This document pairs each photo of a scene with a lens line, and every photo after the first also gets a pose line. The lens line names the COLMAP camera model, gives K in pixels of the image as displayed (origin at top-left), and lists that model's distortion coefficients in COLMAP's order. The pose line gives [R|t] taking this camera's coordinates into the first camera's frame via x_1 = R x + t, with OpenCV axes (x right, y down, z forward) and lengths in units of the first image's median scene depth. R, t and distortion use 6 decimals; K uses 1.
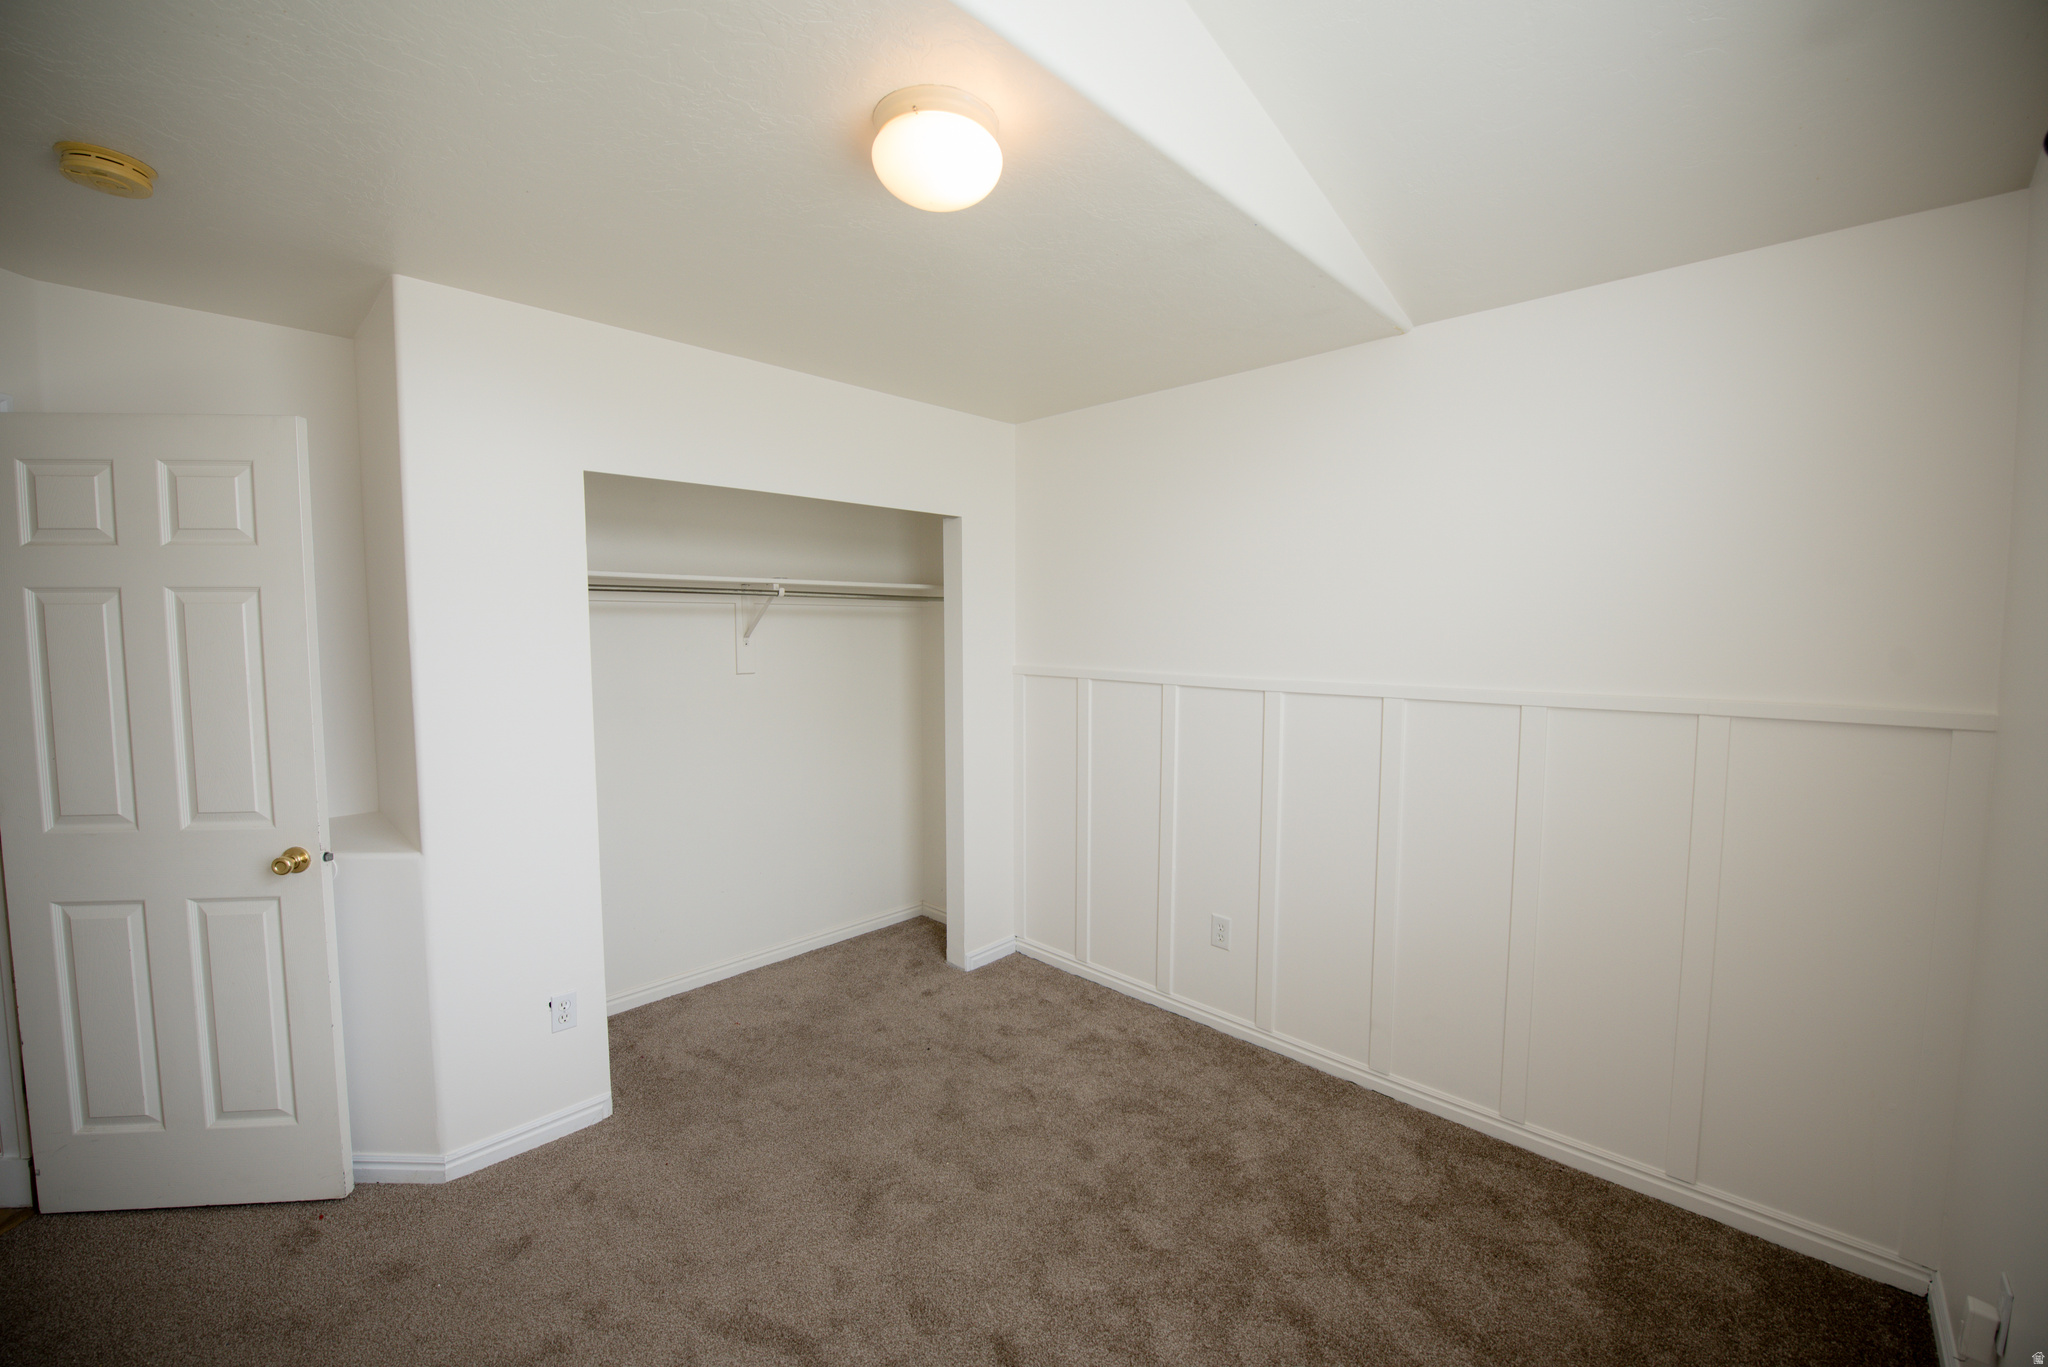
lens RADIAL K [[817.2, 0, 1021.6], [0, 817.2, 680.1], [0, 0, 1]] dist [-0.012433, -0.004334]
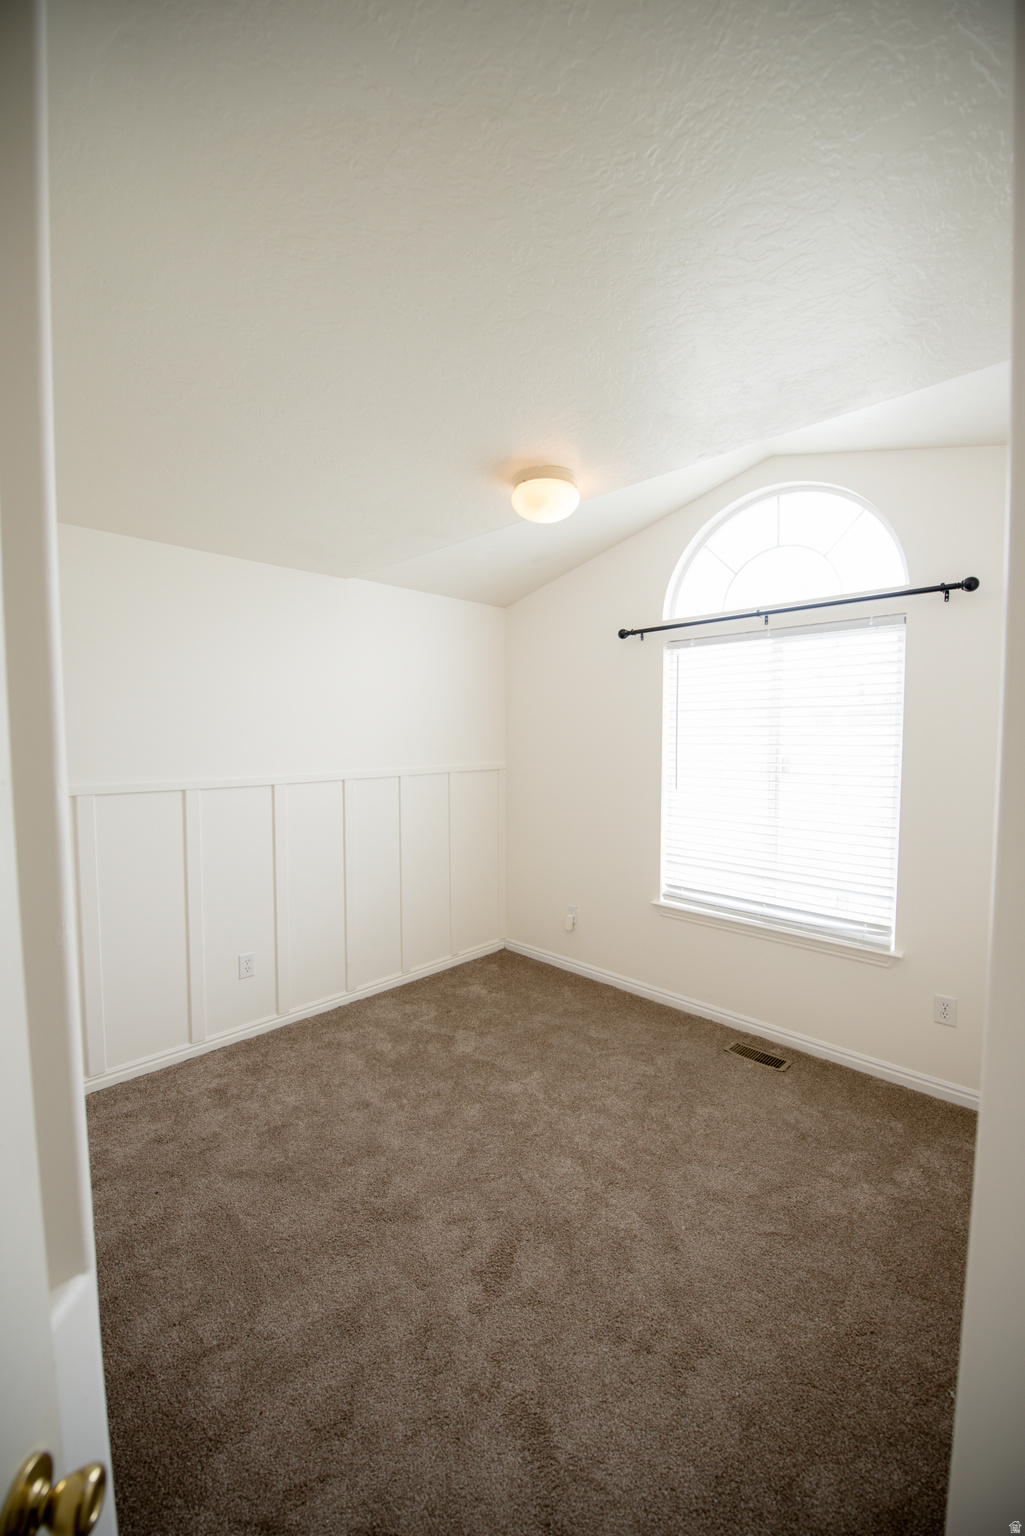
lens RADIAL K [[612.9, 0, 507.8], [0, 612.9, 769.6], [0, 0, 1]] dist [-0.012433, -0.004334]
pose [[0.010279, -0.060752, 0.998100, -0.888726], [0.071905, 0.995614, 0.059860, -0.056324], [-0.997359, 0.071153, 0.014602, 0.624034]]
